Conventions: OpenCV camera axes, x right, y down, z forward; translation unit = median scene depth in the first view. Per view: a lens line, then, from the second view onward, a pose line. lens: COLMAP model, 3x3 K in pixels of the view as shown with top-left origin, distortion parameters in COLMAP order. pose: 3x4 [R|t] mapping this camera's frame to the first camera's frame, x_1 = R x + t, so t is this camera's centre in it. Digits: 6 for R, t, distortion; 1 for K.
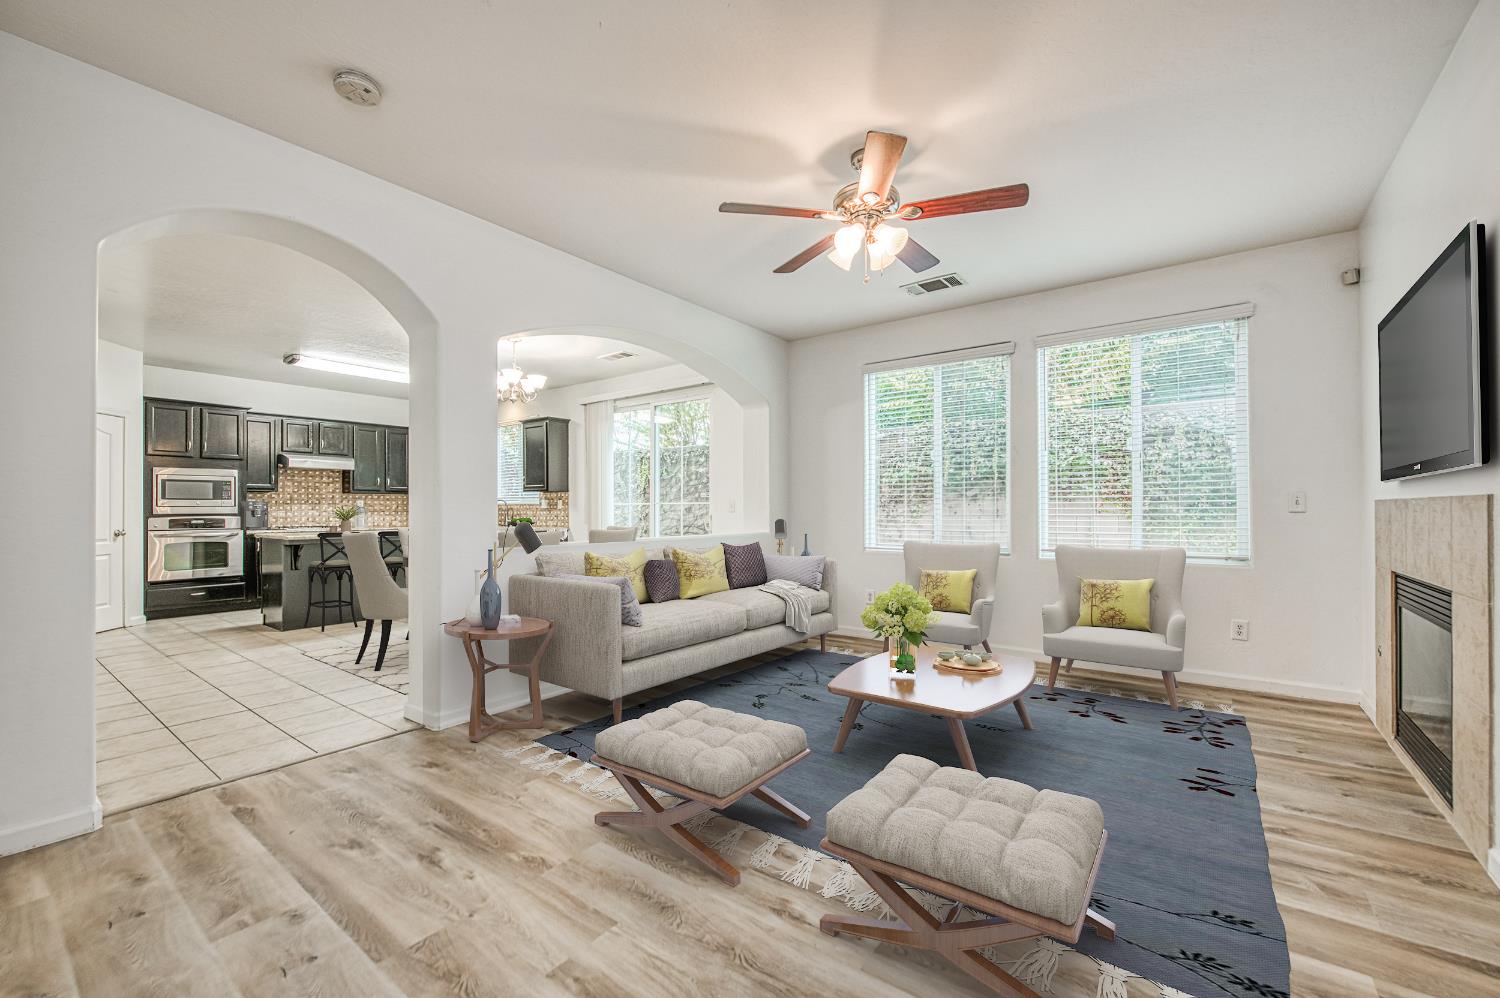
lens RADIAL K [[626.5, 0, 750.0], [0, 626.5, 499.0], [0, 0, 1]] dist [-0.000694, -0.000111]
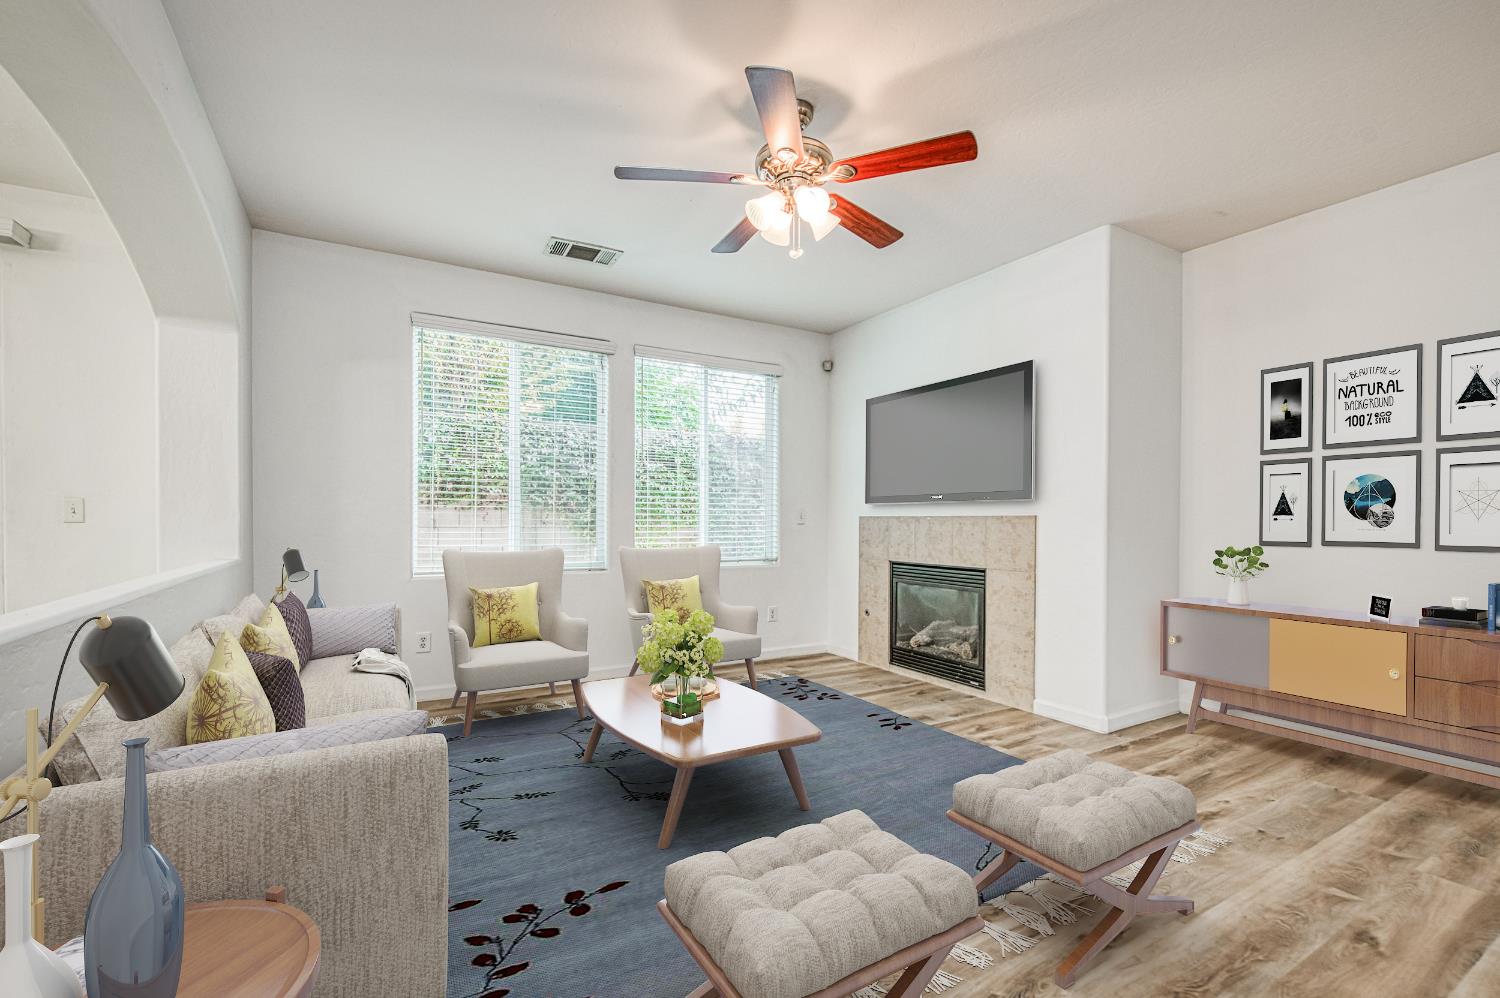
lens RADIAL K [[607.8, 0, 845.5], [0, 607.8, 527.5], [0, 0, 1]] dist [0.000398, 0.000103]
pose [[0.375094, -0.007213, 0.926959, -0.401077], [-0.019921, 0.999676, 0.015840, 0.006005], [-0.926773, -0.024408, 0.374828, 0.446028]]
